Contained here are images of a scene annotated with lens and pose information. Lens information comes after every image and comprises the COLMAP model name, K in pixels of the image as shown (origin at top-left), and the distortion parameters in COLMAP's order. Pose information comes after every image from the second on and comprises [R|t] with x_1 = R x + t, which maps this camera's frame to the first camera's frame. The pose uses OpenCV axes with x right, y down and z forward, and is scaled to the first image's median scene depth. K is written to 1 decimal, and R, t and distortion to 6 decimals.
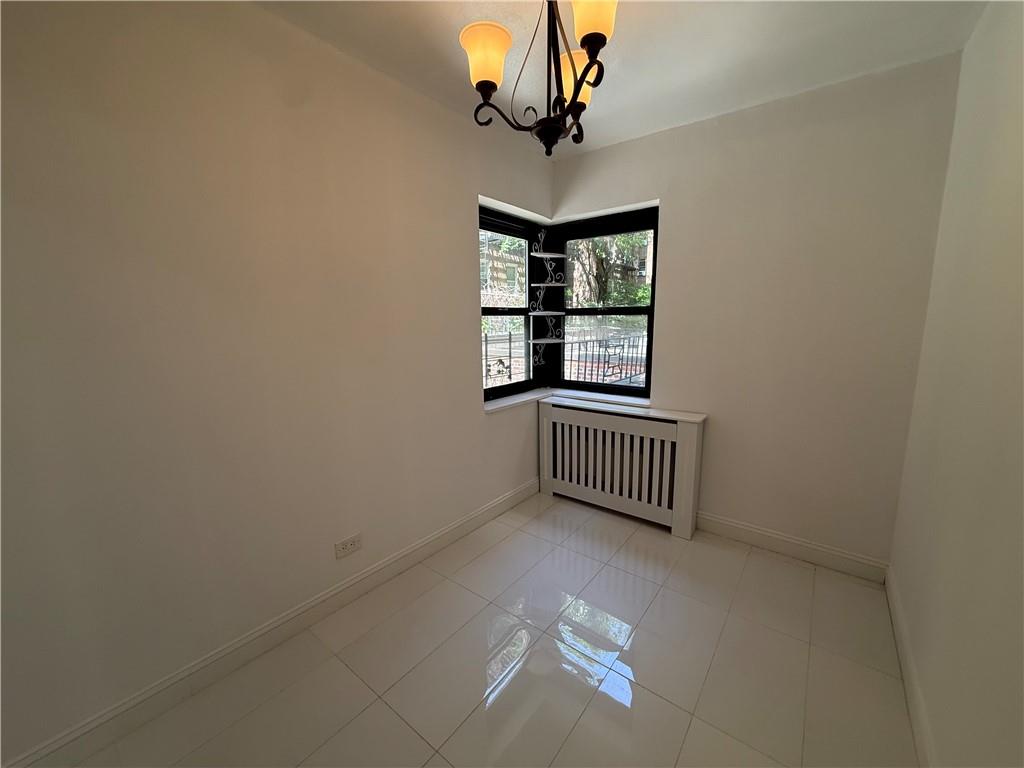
lens RADIAL K [[414.6, 0, 512.0], [0, 414.6, 384.0], [0, 0, 1]] dist [-0.001218, -0.000096]
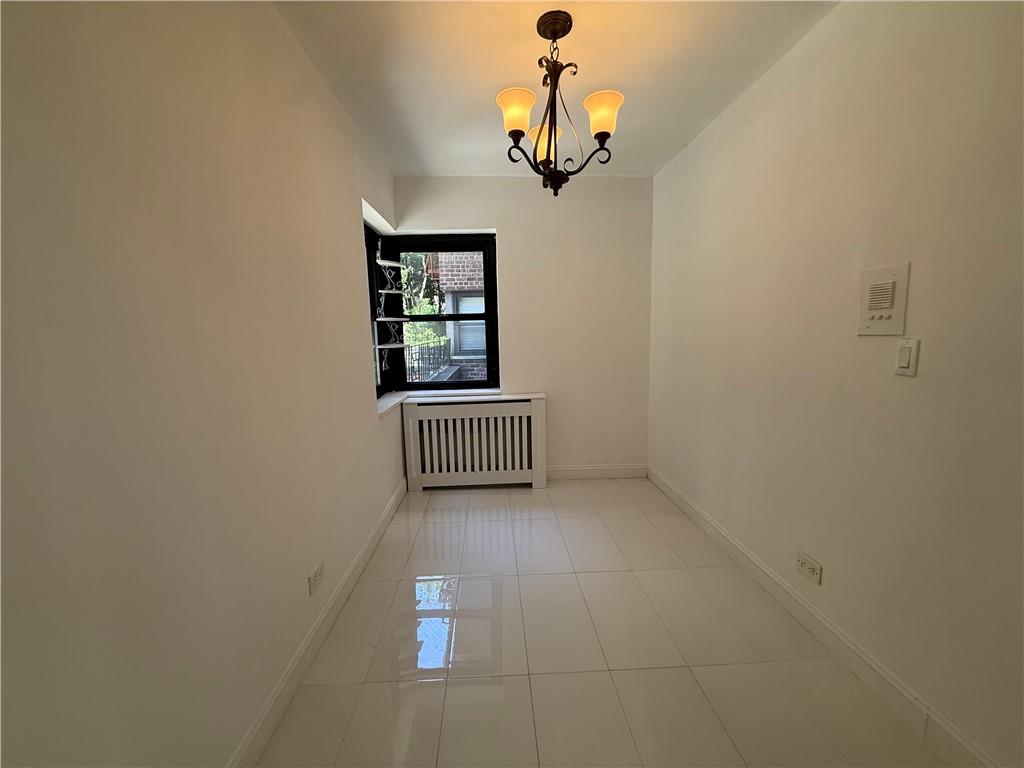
lens RADIAL K [[414.6, 0, 512.0], [0, 414.6, 384.0], [0, 0, 1]] dist [-0.001218, -0.000096]
pose [[0.754058, -0.093747, 0.650083, -0.405505], [0.118308, 0.992959, 0.005963, 0.021255], [-0.646064, 0.072413, 0.759840, 0.032858]]
